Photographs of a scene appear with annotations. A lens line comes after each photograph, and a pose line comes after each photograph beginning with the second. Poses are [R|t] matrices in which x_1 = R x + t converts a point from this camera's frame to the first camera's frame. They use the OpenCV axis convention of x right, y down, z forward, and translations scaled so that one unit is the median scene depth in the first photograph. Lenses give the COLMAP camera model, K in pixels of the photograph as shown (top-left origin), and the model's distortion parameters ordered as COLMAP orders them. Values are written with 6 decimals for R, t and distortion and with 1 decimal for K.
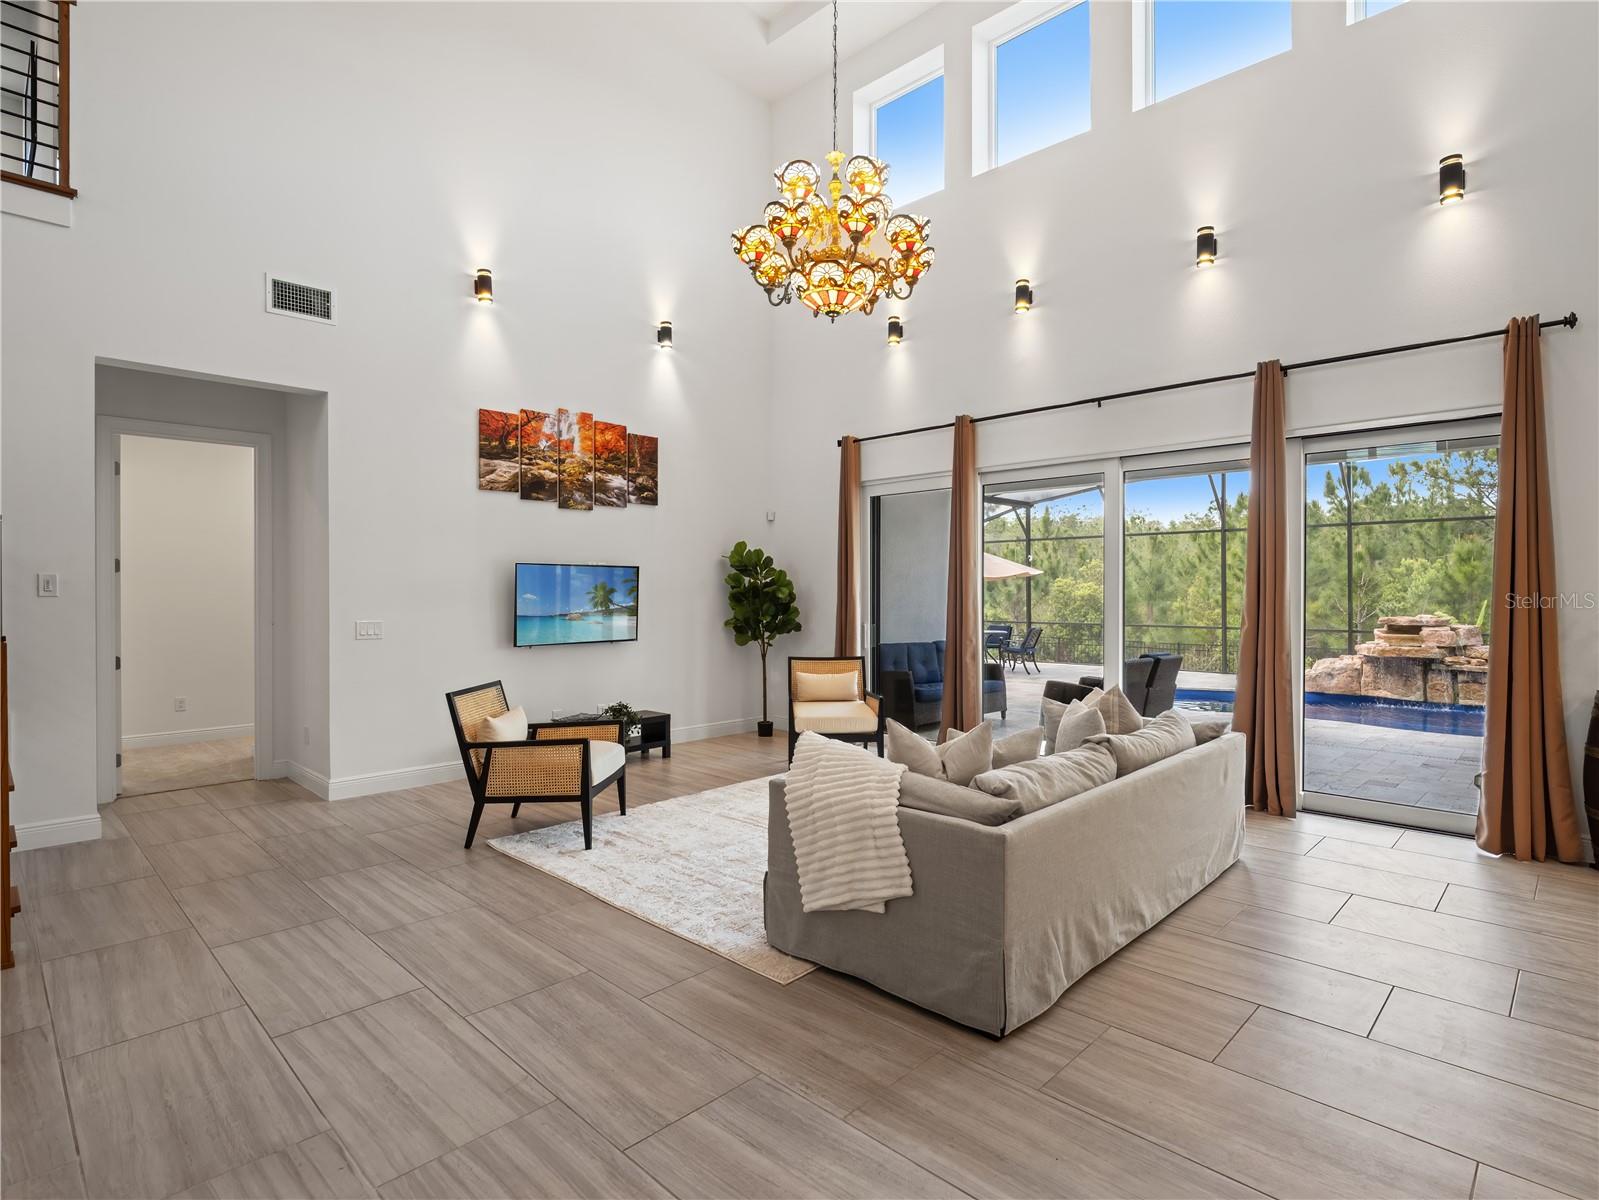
lens RADIAL K [[818.4, 0, 802.2], [0, 818.4, 597.0], [0, 0, 1]] dist [-0.004466, 0.000884]
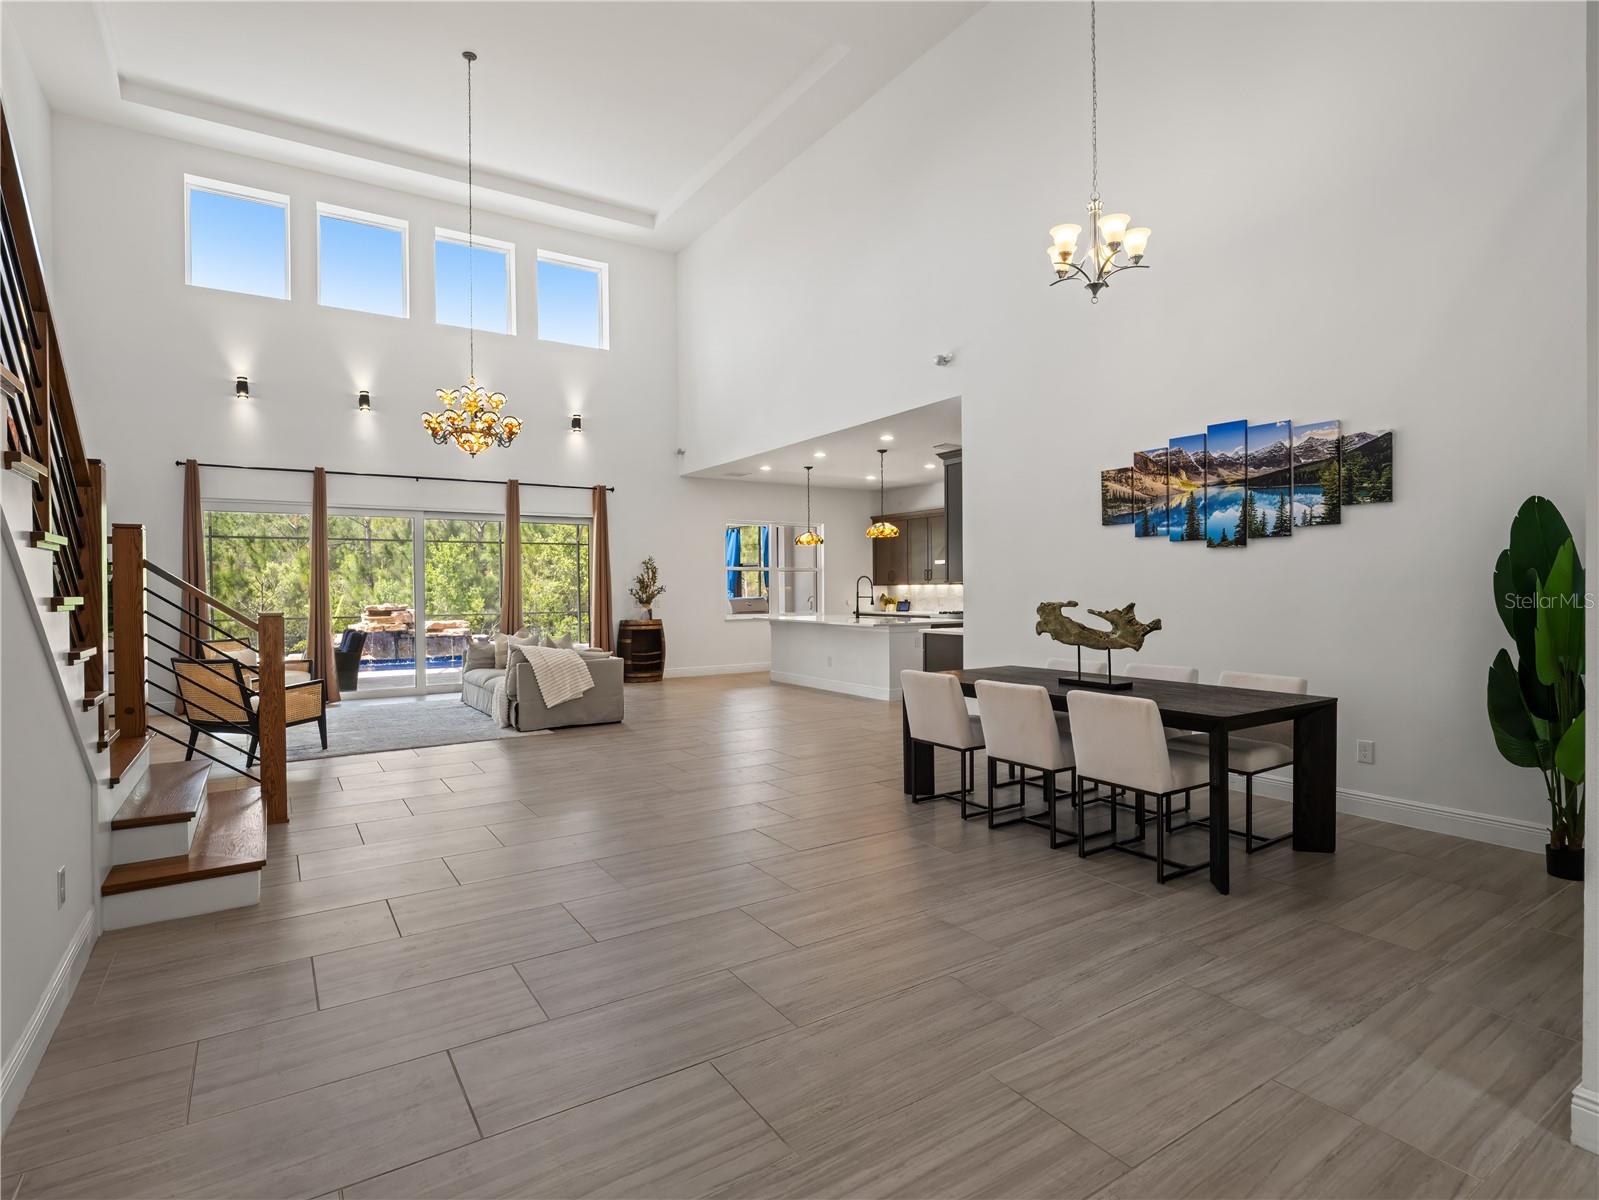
lens RADIAL K [[823.6, 0, 804.6], [0, 823.6, 597.2], [0, 0, 1]] dist [-0.010761, -0.001724]
pose [[0.214452, -0.013432, 0.976642, -1.124366], [0.012794, 0.999858, 0.010942, 0.006463], [-0.976651, 0.010149, 0.214594, -0.171524]]
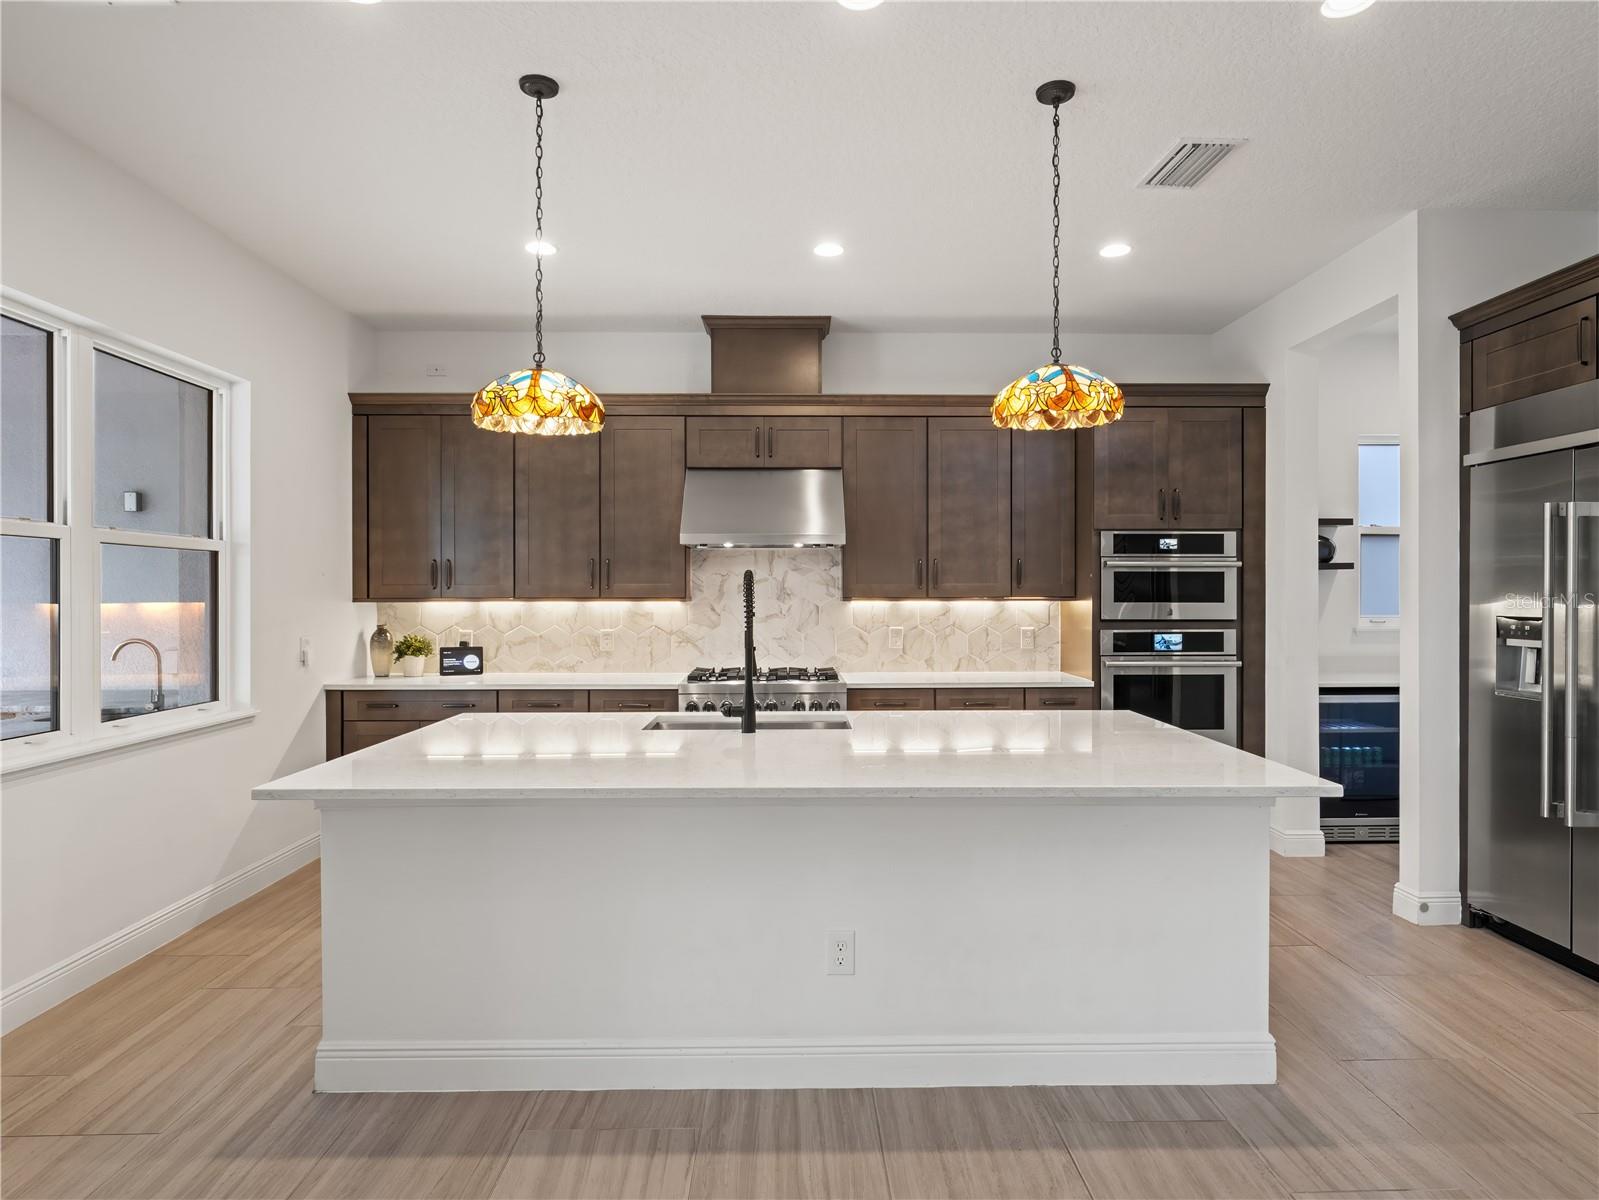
lens RADIAL K [[936.6, 0, 799.4], [0, 936.6, 594.0], [0, 0, 1]] dist [-0.002097, -0.000285]
pose [[-0.708569, 0.000229, 0.705642, 0.263563], [0.004484, 0.999981, 0.004178, -0.007886], [-0.705628, 0.006125, -0.708556, 0.461949]]
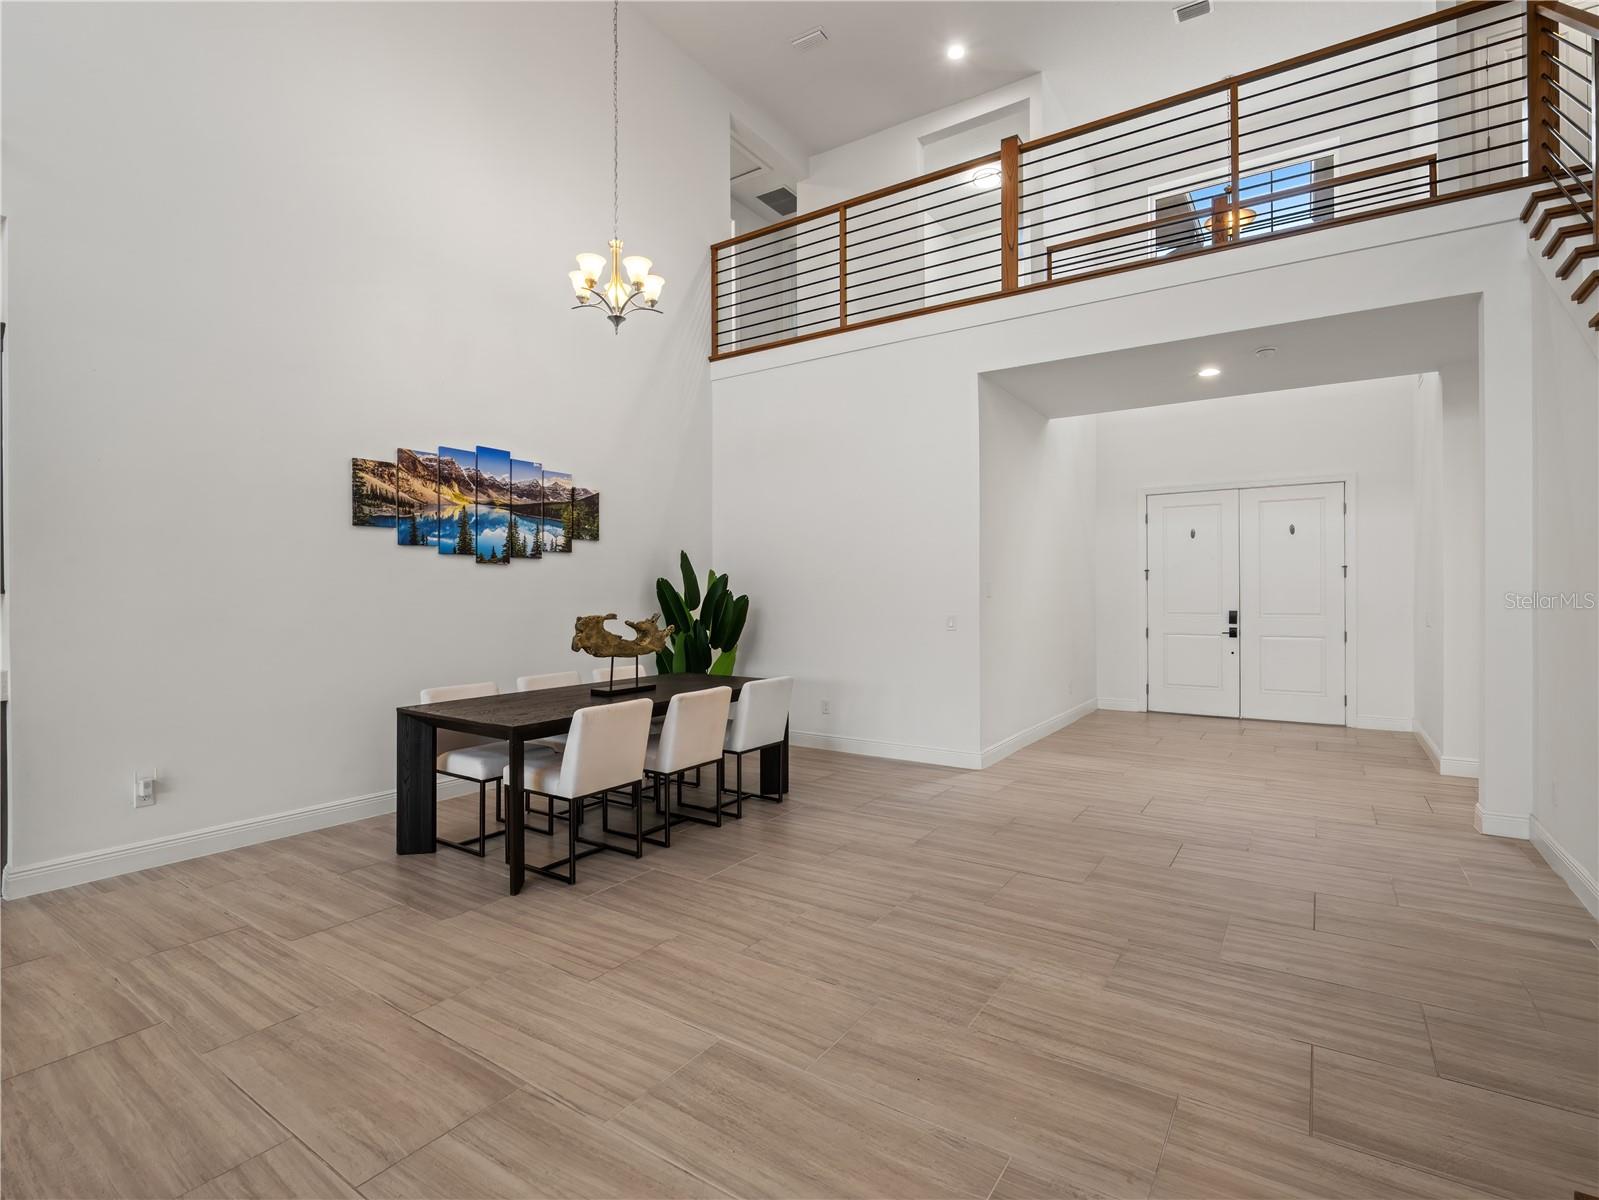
lens RADIAL K [[769.7, 0, 804.6], [0, 769.7, 596.7], [0, 0, 1]] dist [-0.020565, 0.001321]
pose [[-0.983048, 0.003587, -0.183315, -0.377797], [0.002038, 0.999961, 0.008636, -0.000432], [0.183339, 0.008116, -0.983016, 0.495388]]
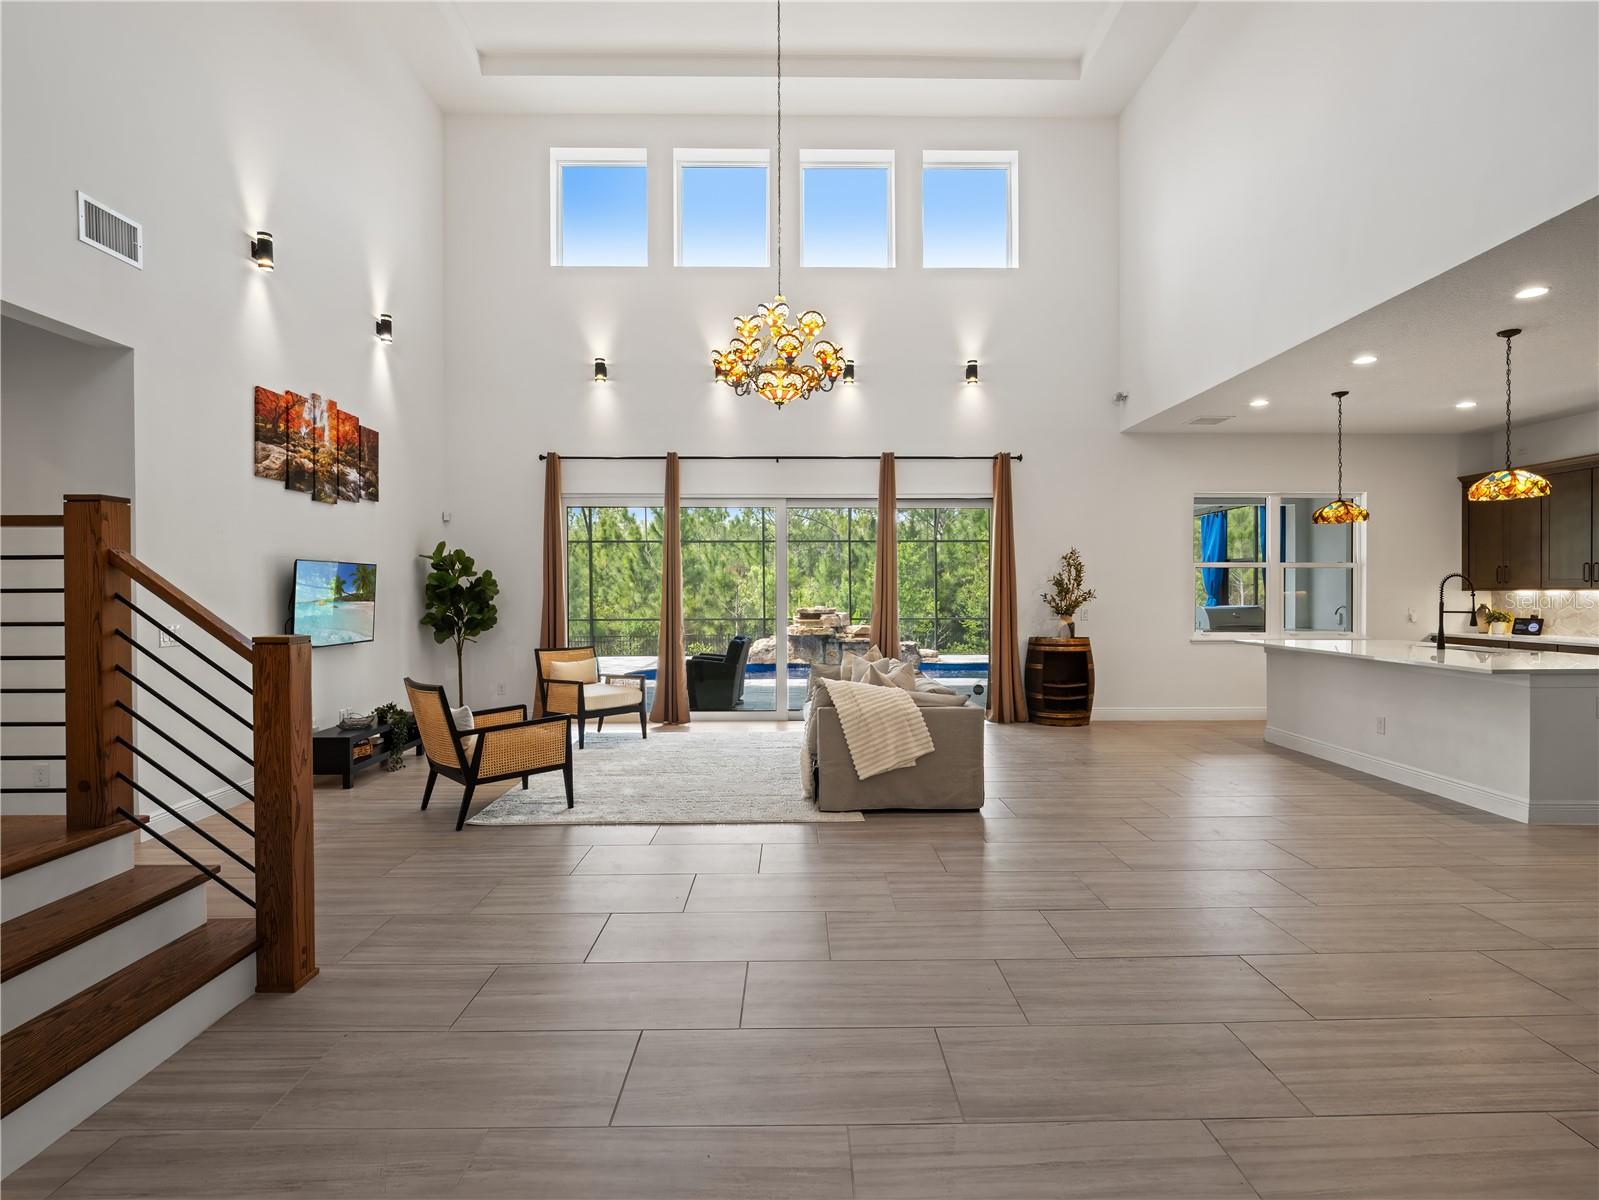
lens RADIAL K [[823.6, 0, 804.6], [0, 823.6, 597.2], [0, 0, 1]] dist [-0.010761, -0.001724]
pose [[0.706623, -0.006919, 0.707556, -0.602955], [0.006029, 0.999975, 0.003757, 0.000857], [-0.707564, 0.001611, 0.706647, -0.054548]]
